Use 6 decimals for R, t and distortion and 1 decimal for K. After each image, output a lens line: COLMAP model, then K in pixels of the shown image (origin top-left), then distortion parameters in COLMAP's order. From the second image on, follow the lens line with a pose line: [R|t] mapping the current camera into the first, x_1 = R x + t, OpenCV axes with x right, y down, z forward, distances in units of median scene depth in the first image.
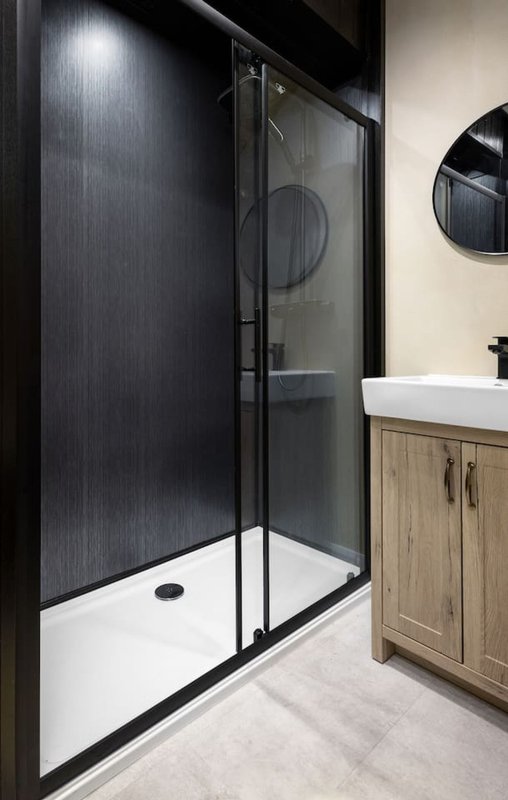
lens RADIAL K [[437.1, 0, 218.0], [0, 437.1, 349.9], [0, 0, 1]] dist [0.003544, 0.000271]
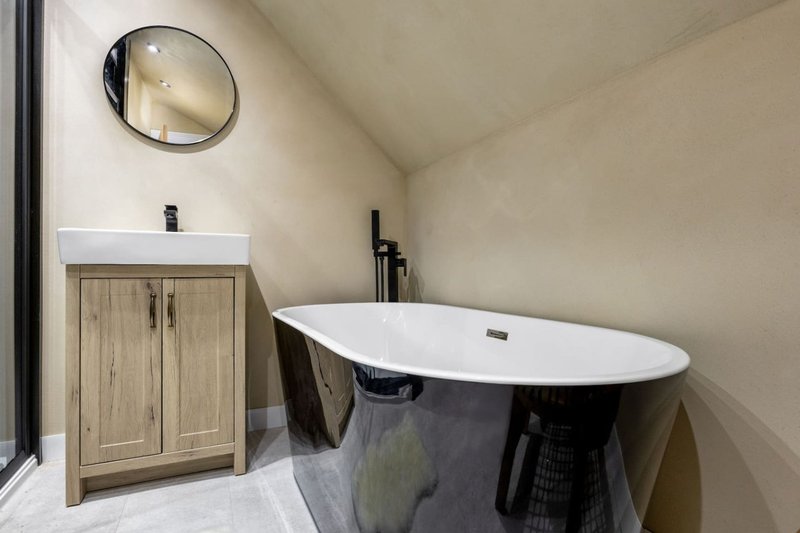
lens RADIAL K [[414.9, 0, 400.0], [0, 414.9, 266.0], [0, 0, 1]] dist [-0.004635, -0.001576]
pose [[0.279163, 0.001563, 0.960243, -0.379641], [-0.011090, 0.999937, 0.001596, 0.155193], [-0.960180, -0.011095, 0.279162, 0.007887]]
